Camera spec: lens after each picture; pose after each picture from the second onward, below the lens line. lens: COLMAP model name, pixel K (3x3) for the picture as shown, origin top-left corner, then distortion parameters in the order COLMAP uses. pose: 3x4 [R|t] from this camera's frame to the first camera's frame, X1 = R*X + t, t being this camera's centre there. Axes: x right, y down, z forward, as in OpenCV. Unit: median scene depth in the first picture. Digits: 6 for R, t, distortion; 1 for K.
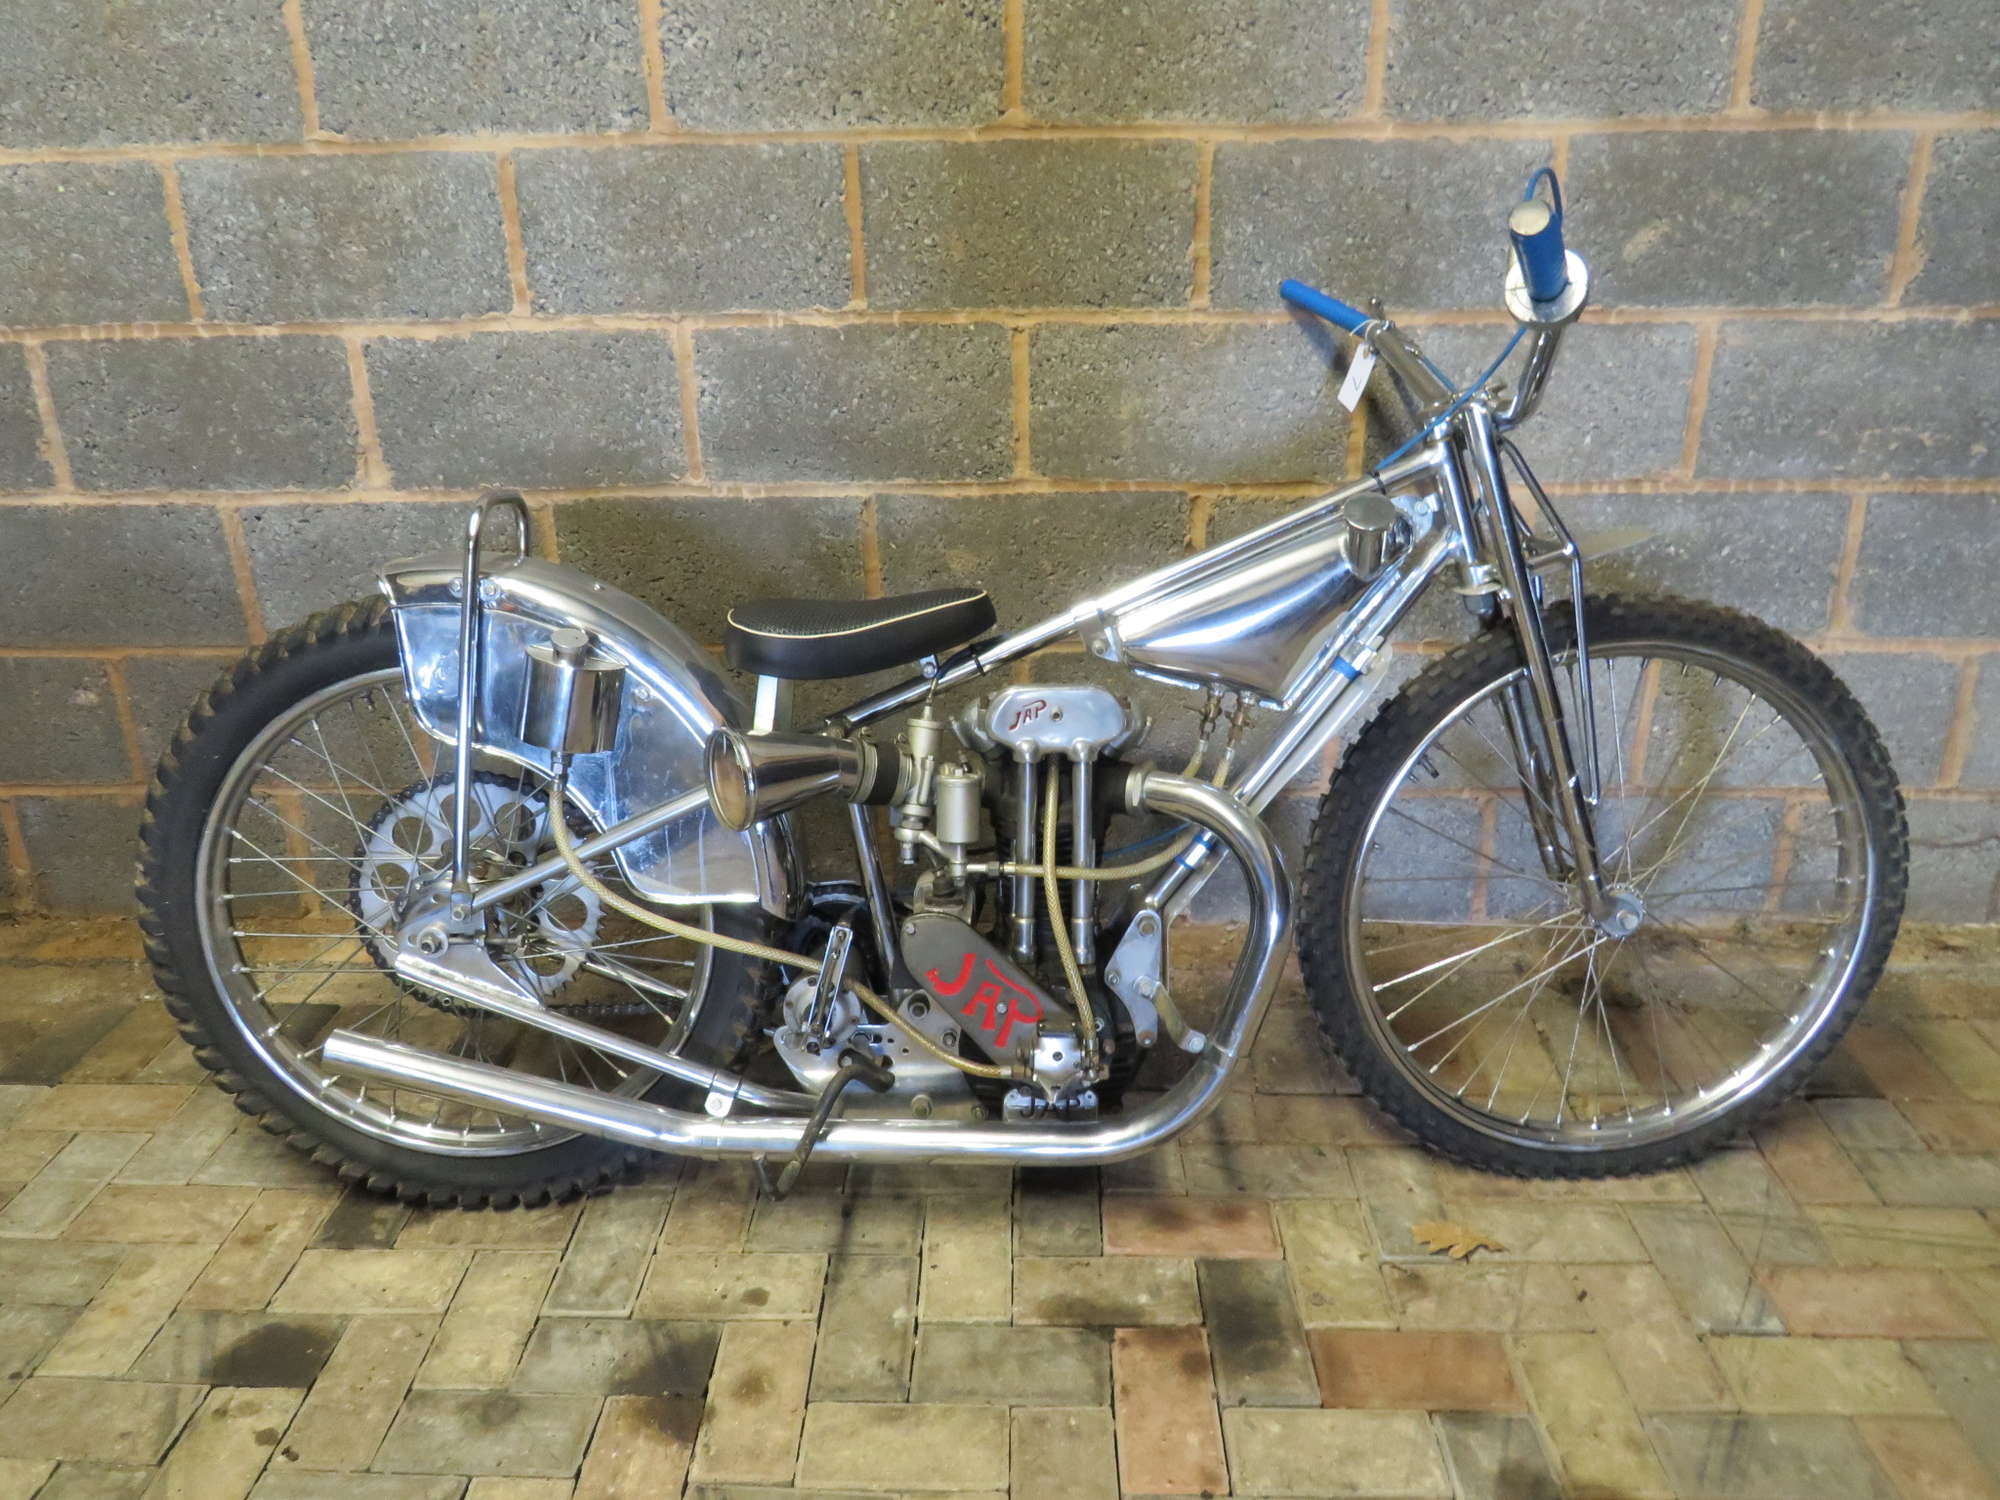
lens RADIAL K [[1408.3, 0, 991.7], [0, 1408.3, 755.4], [0, 0, 1]] dist [-0.018265, 0.001726]
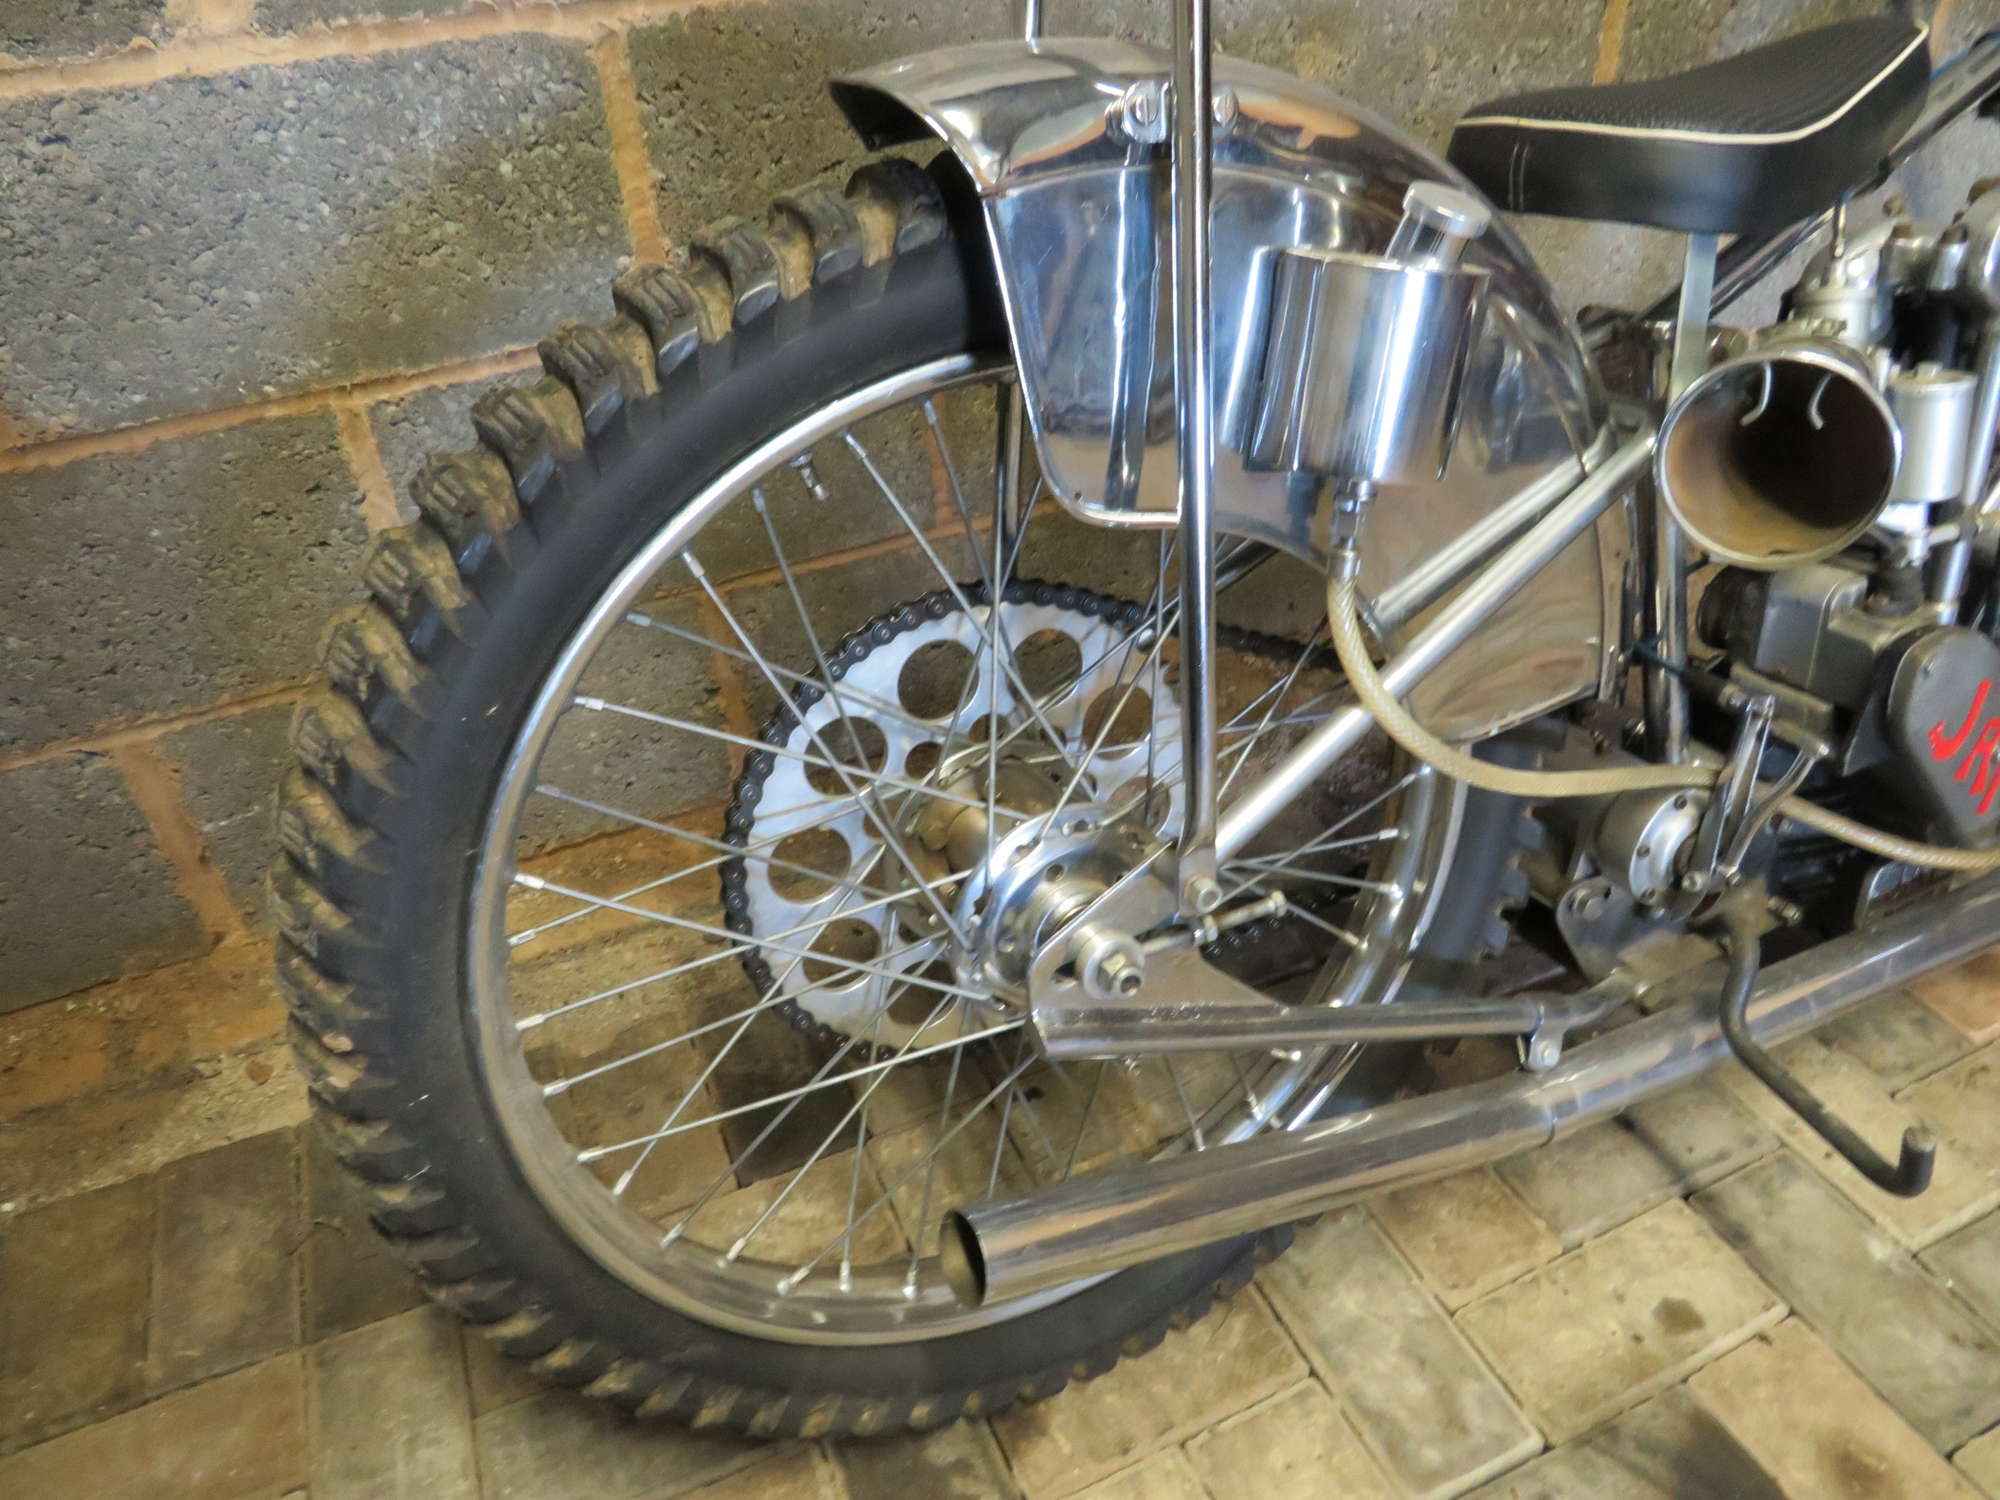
lens RADIAL K [[1390.7, 0, 972.6], [0, 1390.7, 748.7], [0, 0, 1]] dist [-0.026841, -0.003187]
pose [[0.898636, -0.278736, 0.338761, -0.568591], [0.191972, 0.944199, 0.267649, -0.062414], [-0.394461, -0.175486, 0.902001, 0.623040]]
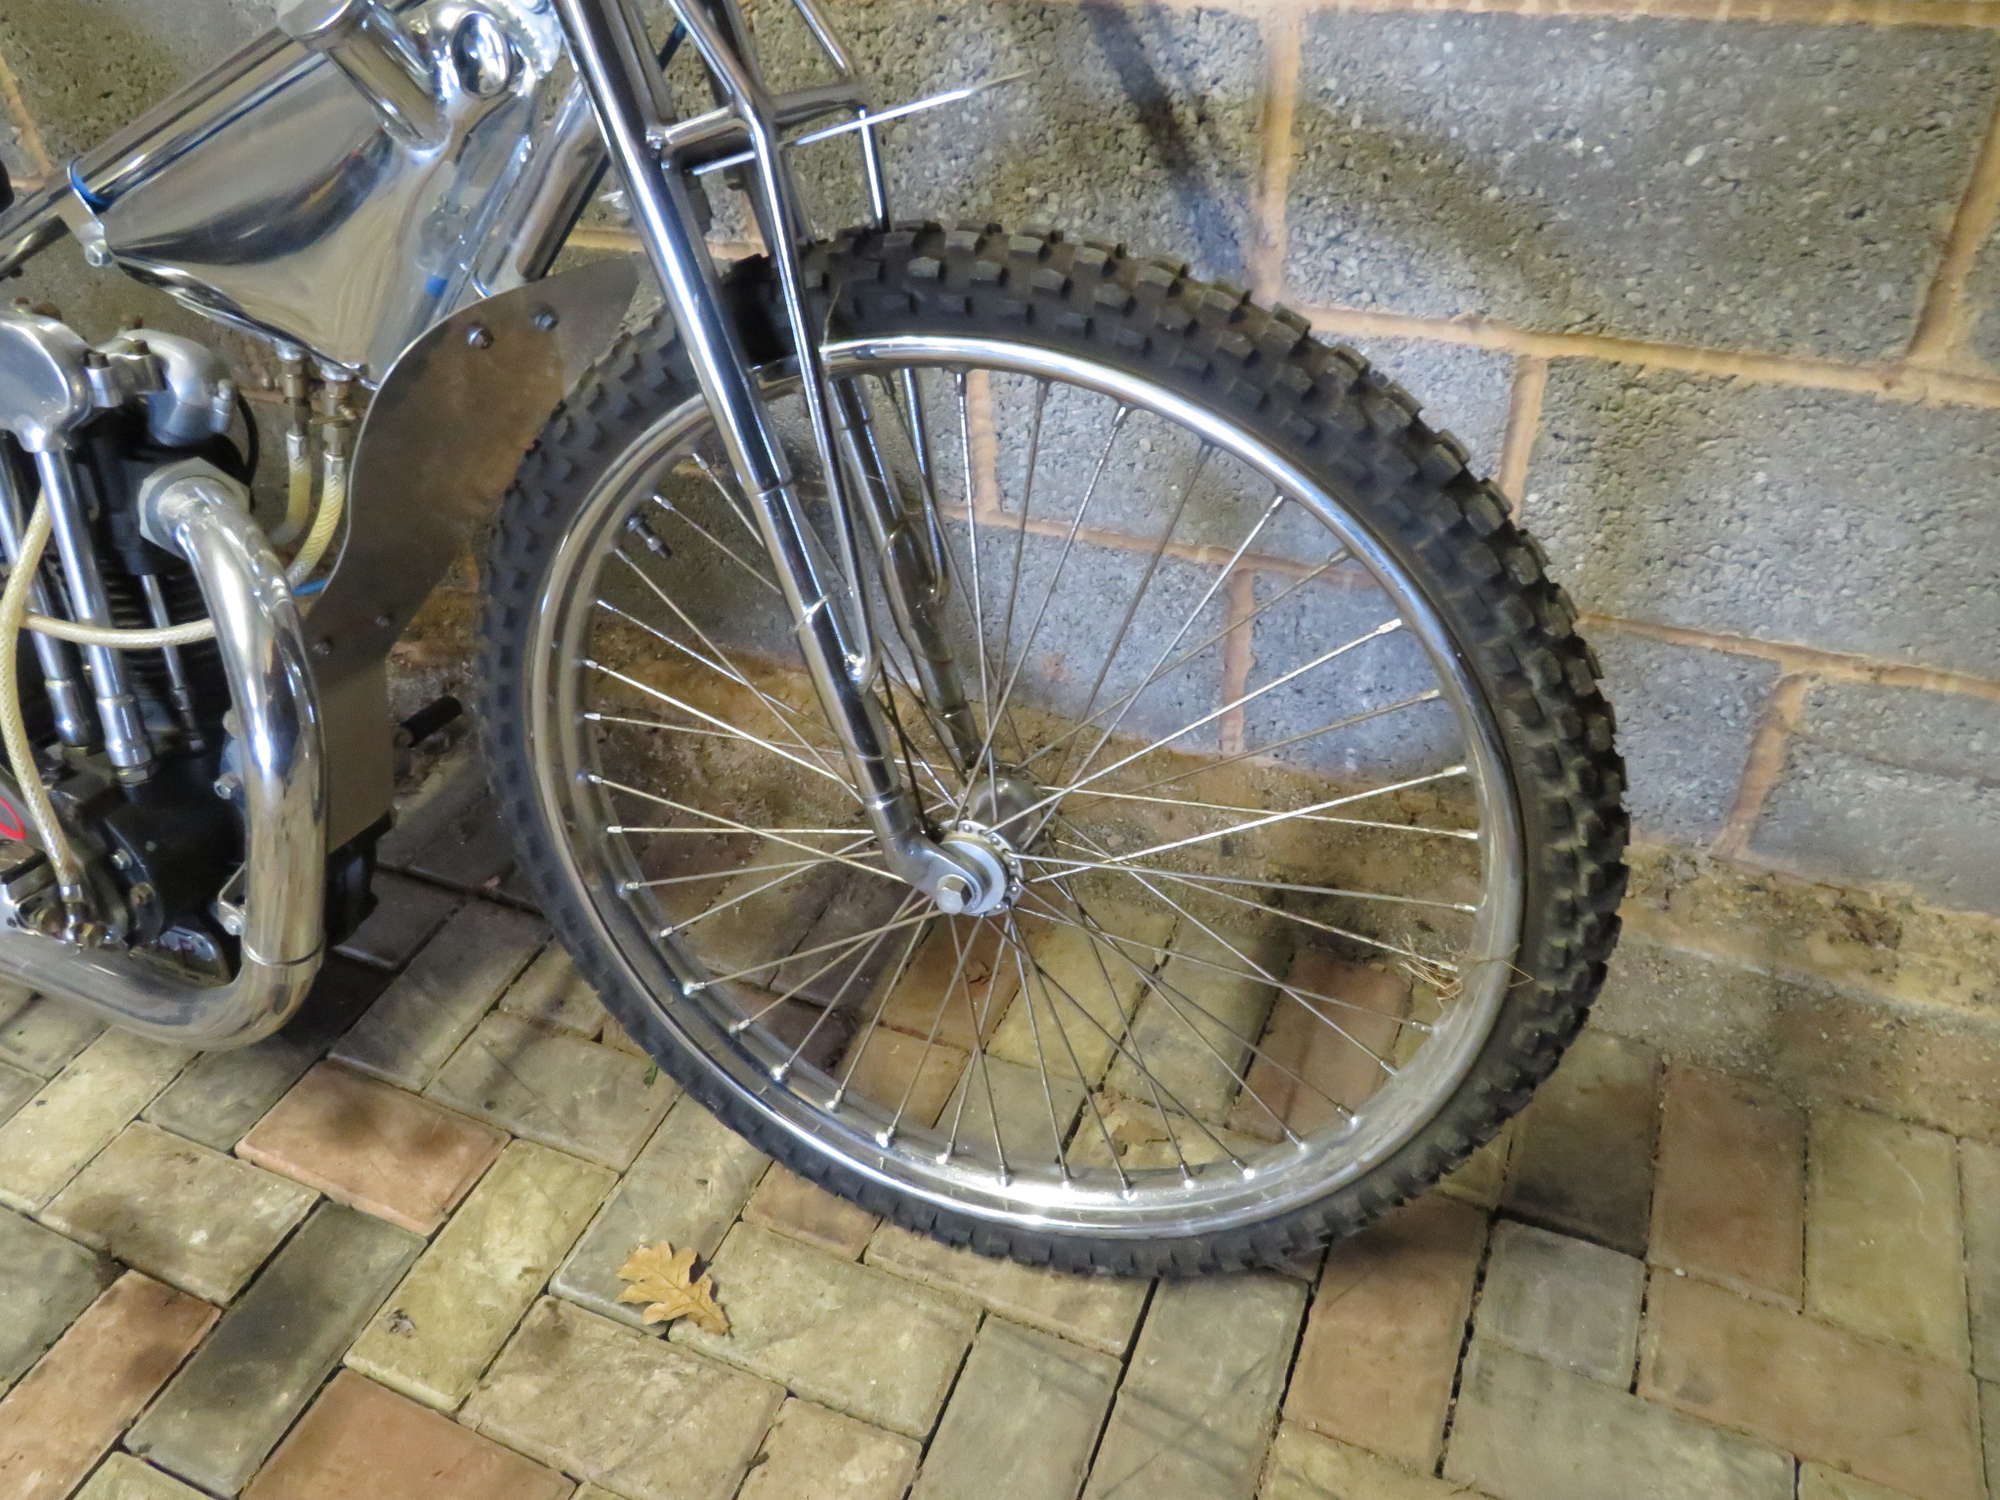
lens RADIAL K [[1423.7, 0, 986.8], [0, 1423.7, 758.8], [0, 0, 1]] dist [-0.007364, -0.001907]
pose [[0.933834, 0.203035, -0.294502, 0.620646], [-0.107317, 0.944399, 0.310797, -0.097705], [0.341230, -0.258627, 0.903700, 0.545602]]
